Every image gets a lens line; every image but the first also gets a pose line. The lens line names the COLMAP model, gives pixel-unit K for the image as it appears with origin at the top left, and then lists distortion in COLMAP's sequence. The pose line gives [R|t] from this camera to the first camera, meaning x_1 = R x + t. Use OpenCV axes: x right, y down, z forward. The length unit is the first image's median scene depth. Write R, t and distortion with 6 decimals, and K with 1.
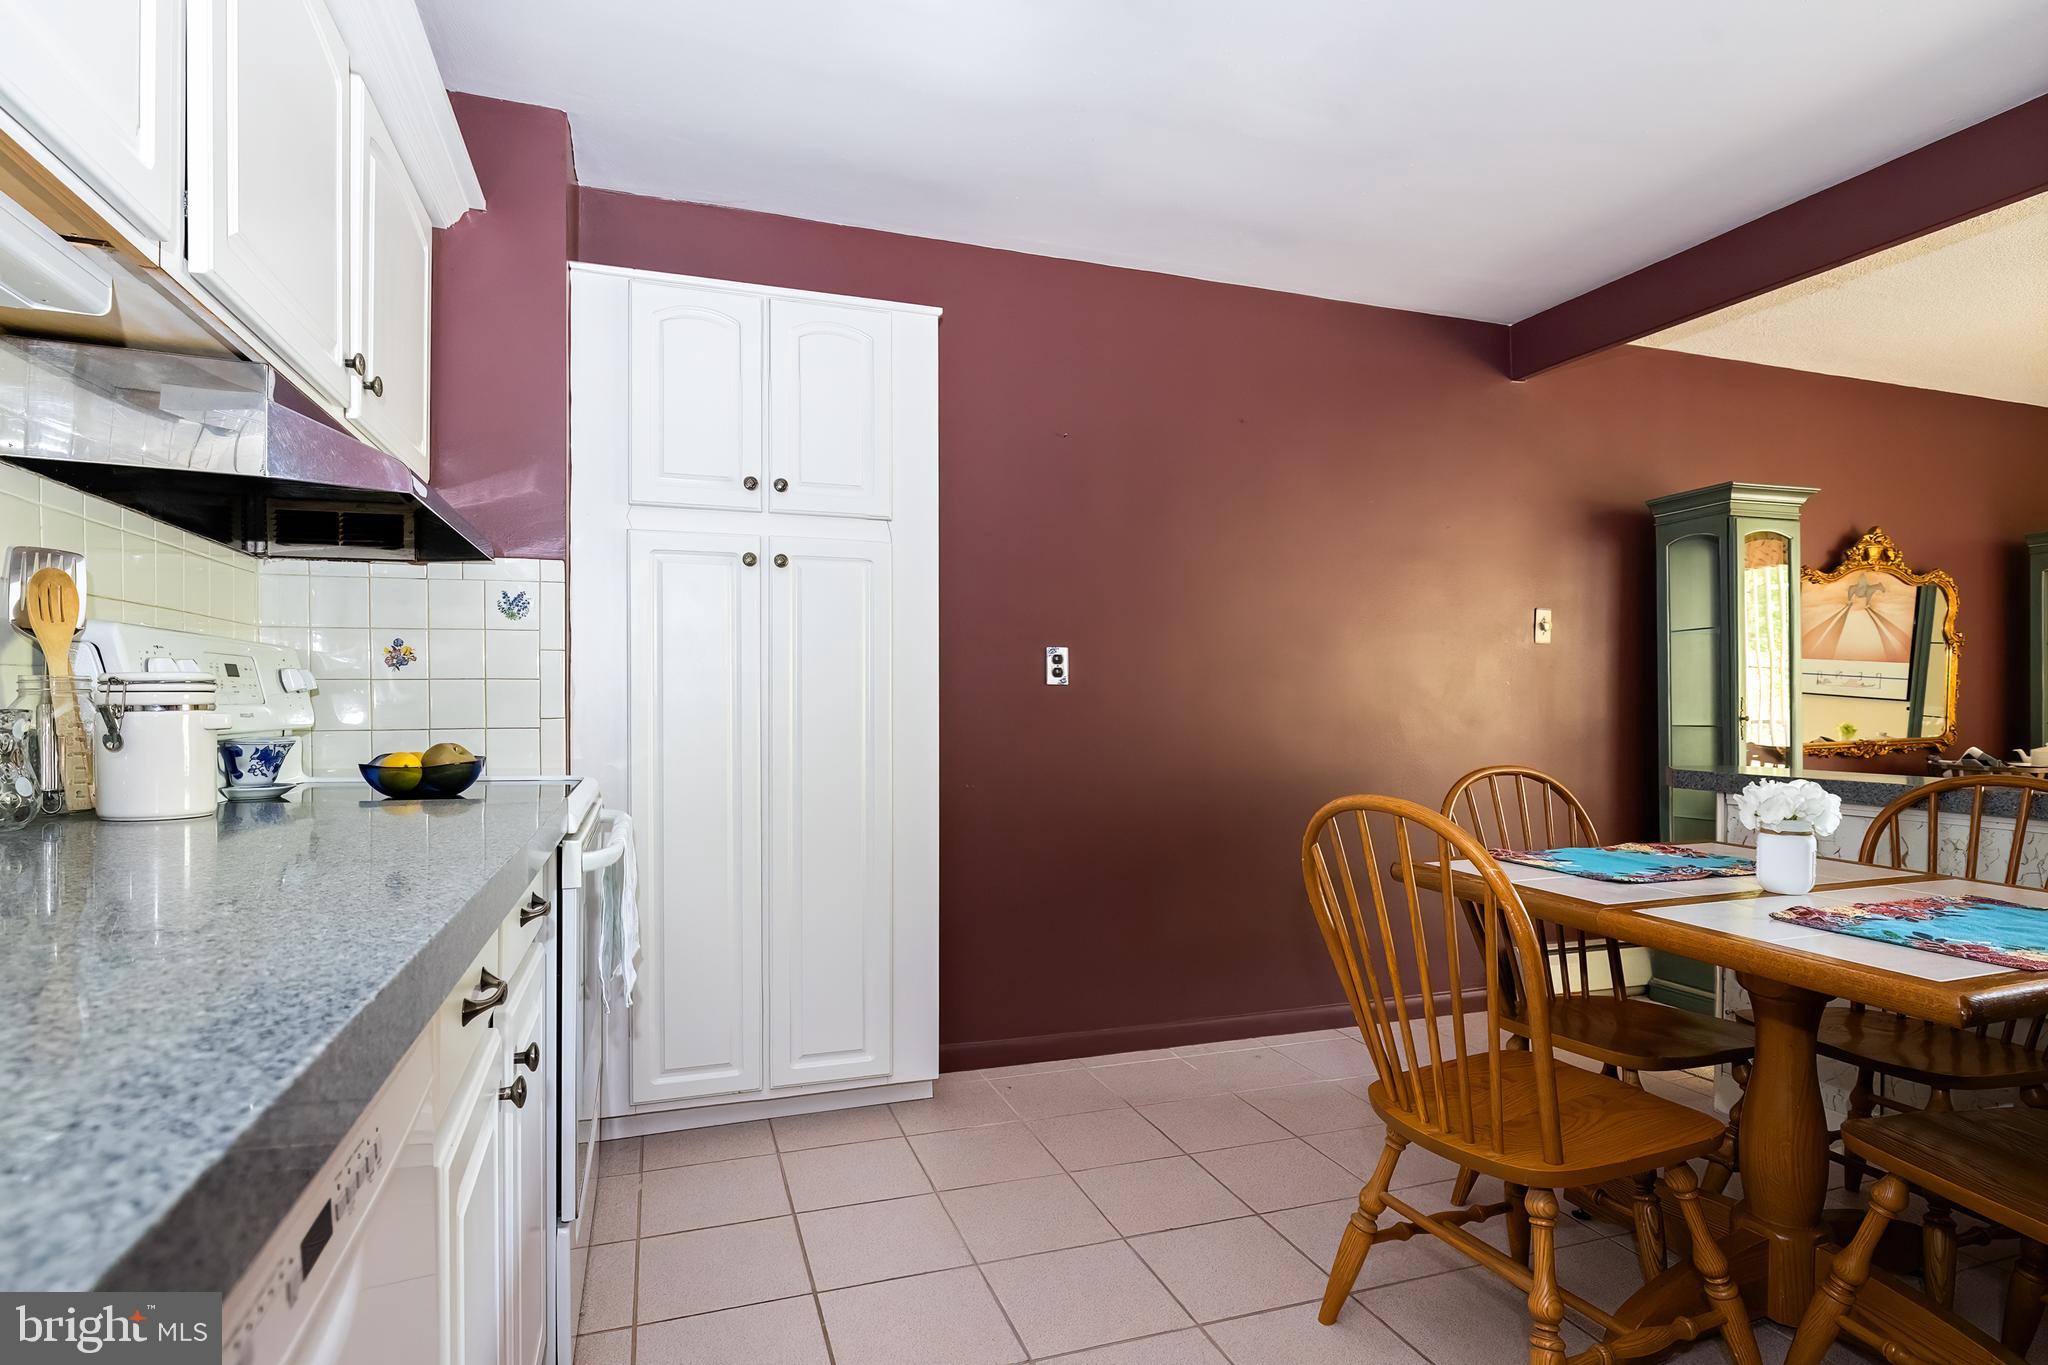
lens RADIAL K [[1026.7, 0, 1031.9], [0, 1026.7, 711.9], [0, 0, 1]] dist [-0.003858, 0.001773]
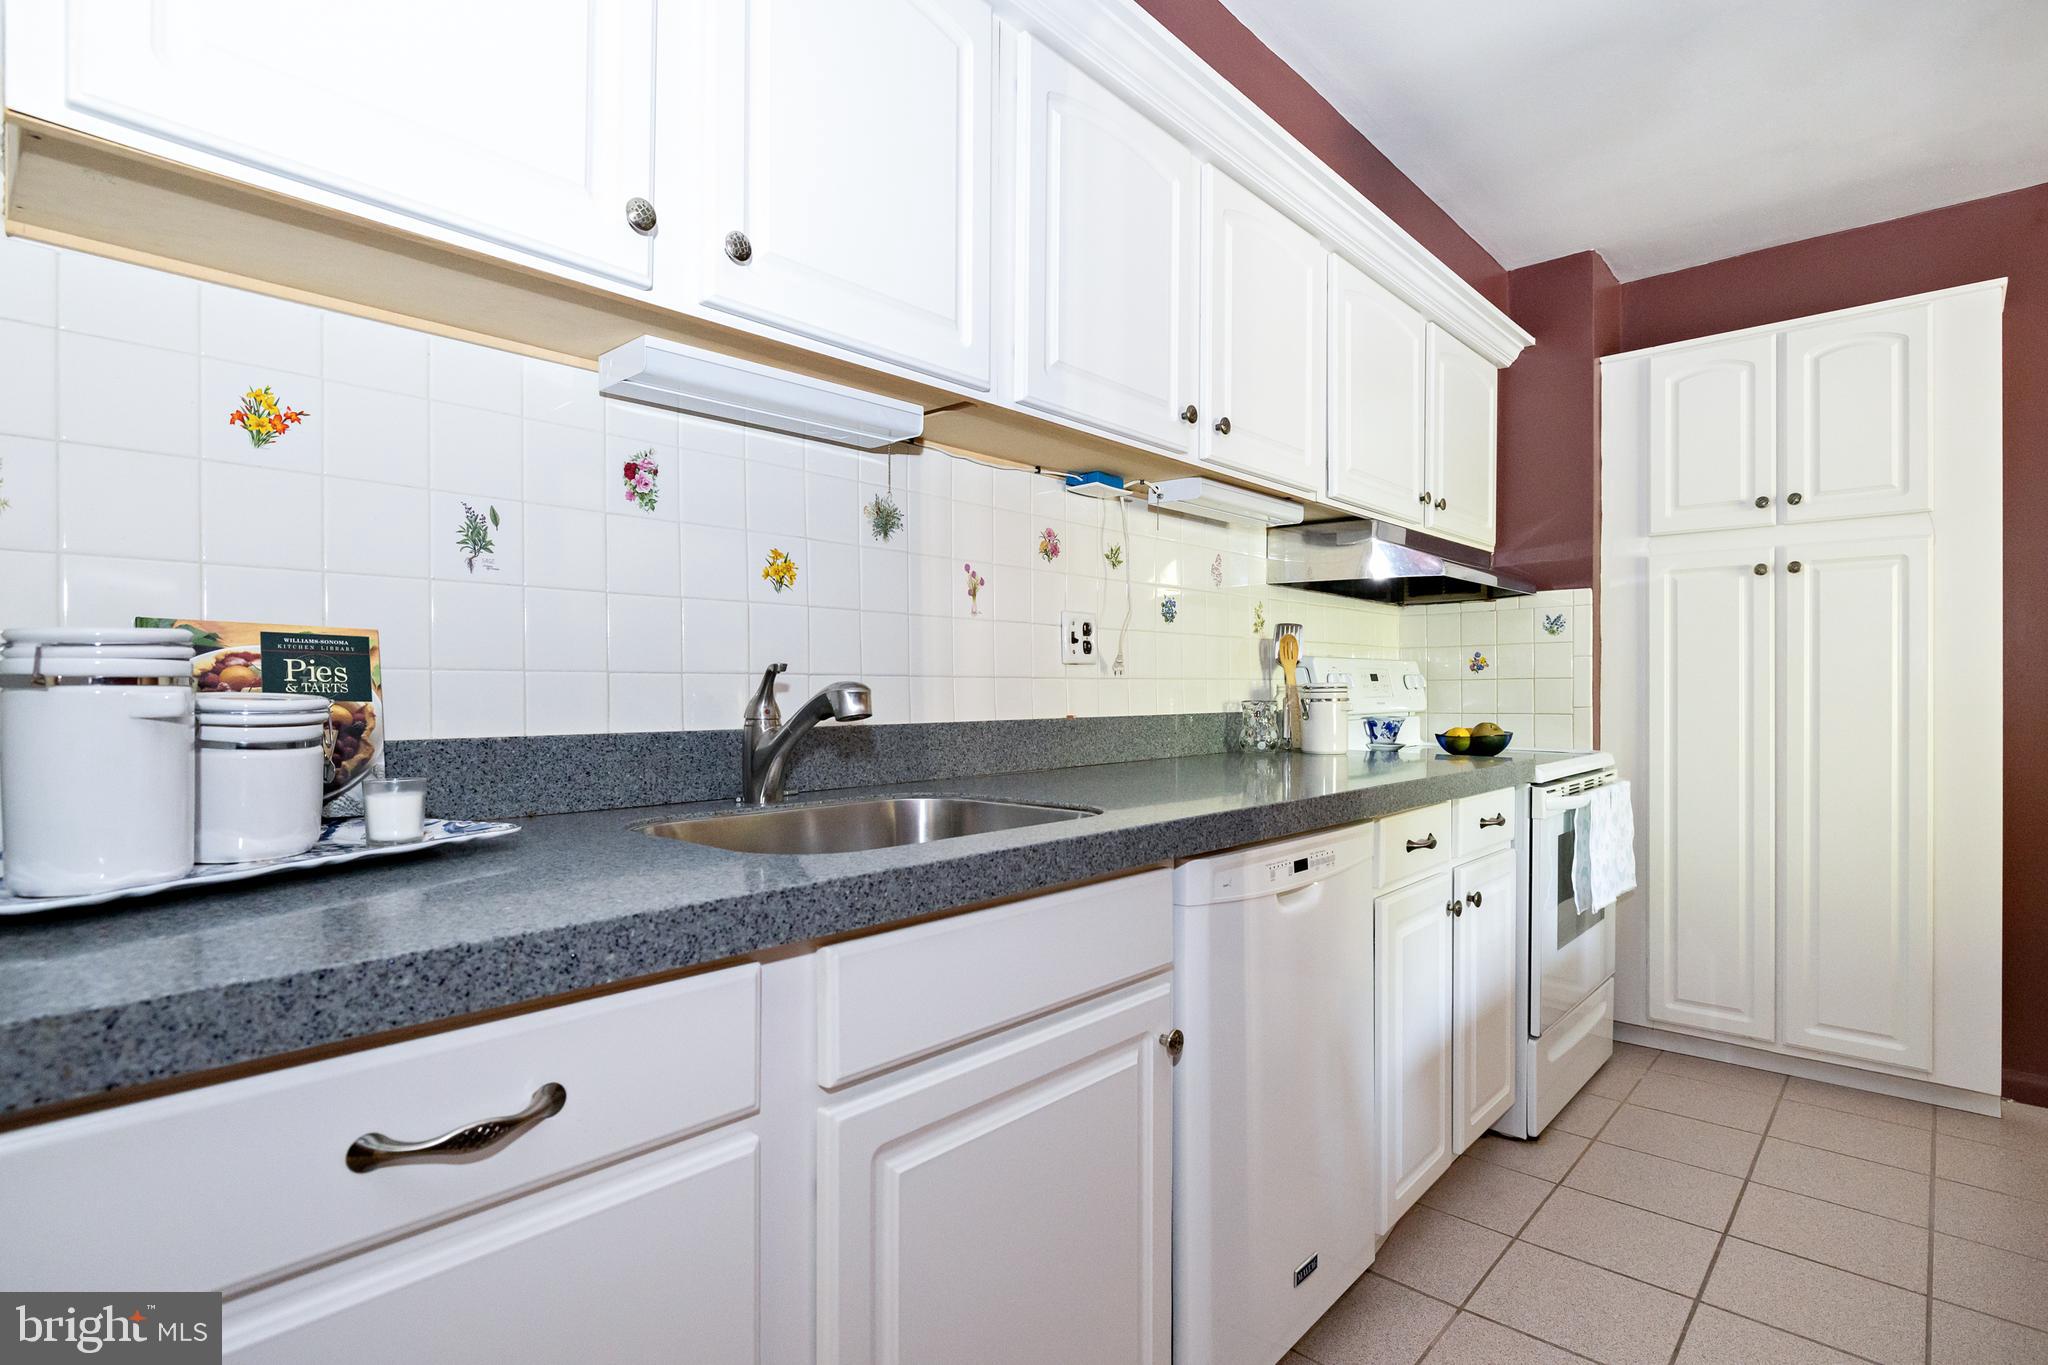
lens RADIAL K [[1026.7, 0, 1019.0], [0, 1026.7, 685.0], [0, 0, 1]] dist [-0.003858, 0.001773]
pose [[0.470934, -0.005353, -0.882152, 0.453856], [-0.005571, 0.999944, -0.009042, -0.007991], [0.882151, 0.009172, 0.470878, -0.342492]]
